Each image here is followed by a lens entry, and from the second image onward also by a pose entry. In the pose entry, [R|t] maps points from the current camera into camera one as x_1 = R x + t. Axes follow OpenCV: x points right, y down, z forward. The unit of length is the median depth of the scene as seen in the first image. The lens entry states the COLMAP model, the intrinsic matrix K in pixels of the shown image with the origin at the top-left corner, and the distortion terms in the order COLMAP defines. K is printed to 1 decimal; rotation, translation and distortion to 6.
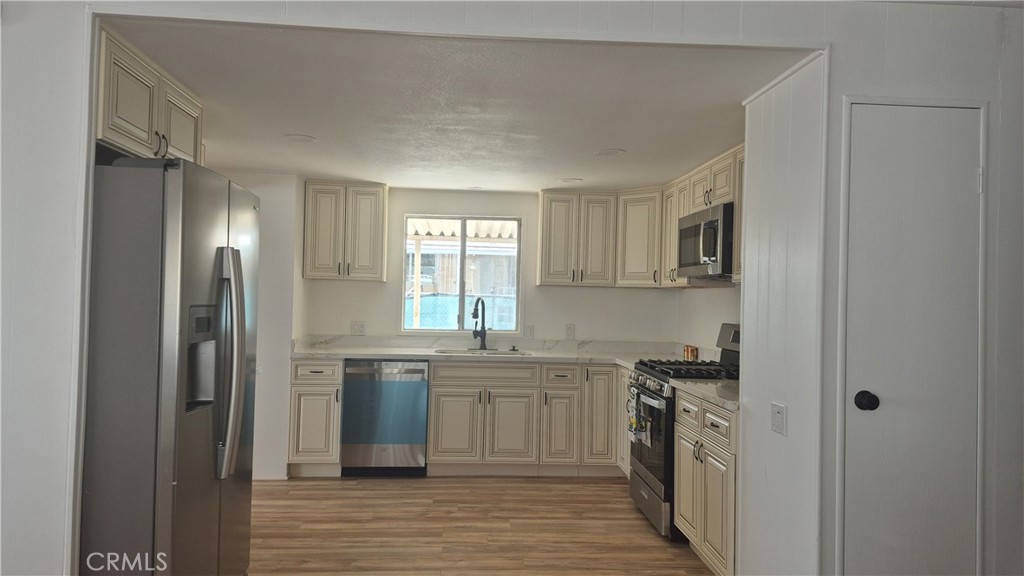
lens RADIAL K [[694.9, 0, 512.0], [0, 694.9, 288.0], [0, 0, 1]] dist [0.042825, -0.000058]
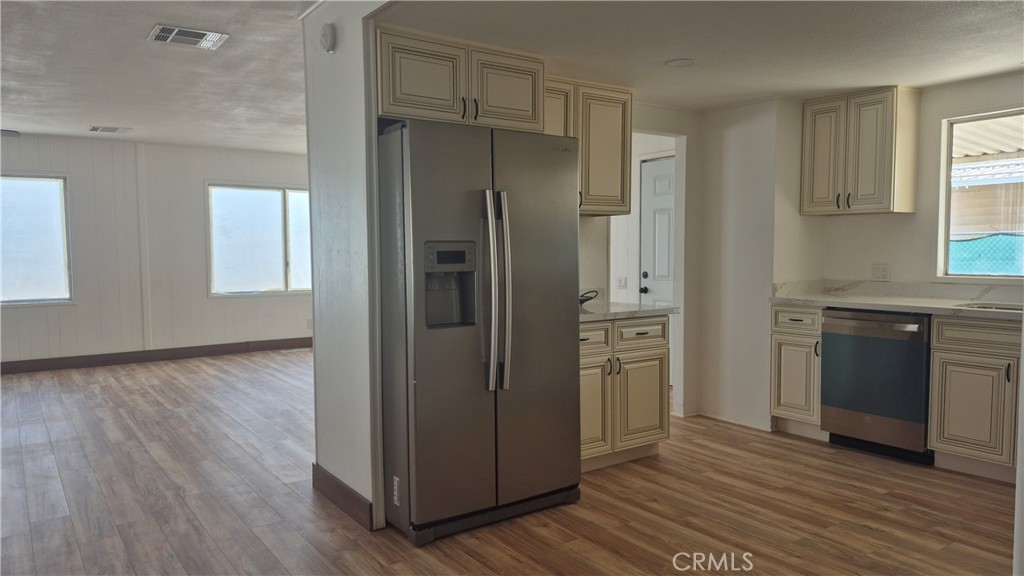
lens RADIAL K [[707.9, 0, 511.2], [0, 707.9, 307.1], [0, 0, 1]] dist [0.001203, -0.001890]
pose [[0.514595, 0.047711, -0.856105, 0.319884], [0.031719, 0.996708, 0.074613, 0.026437], [0.856846, -0.065550, 0.511388, 0.240700]]
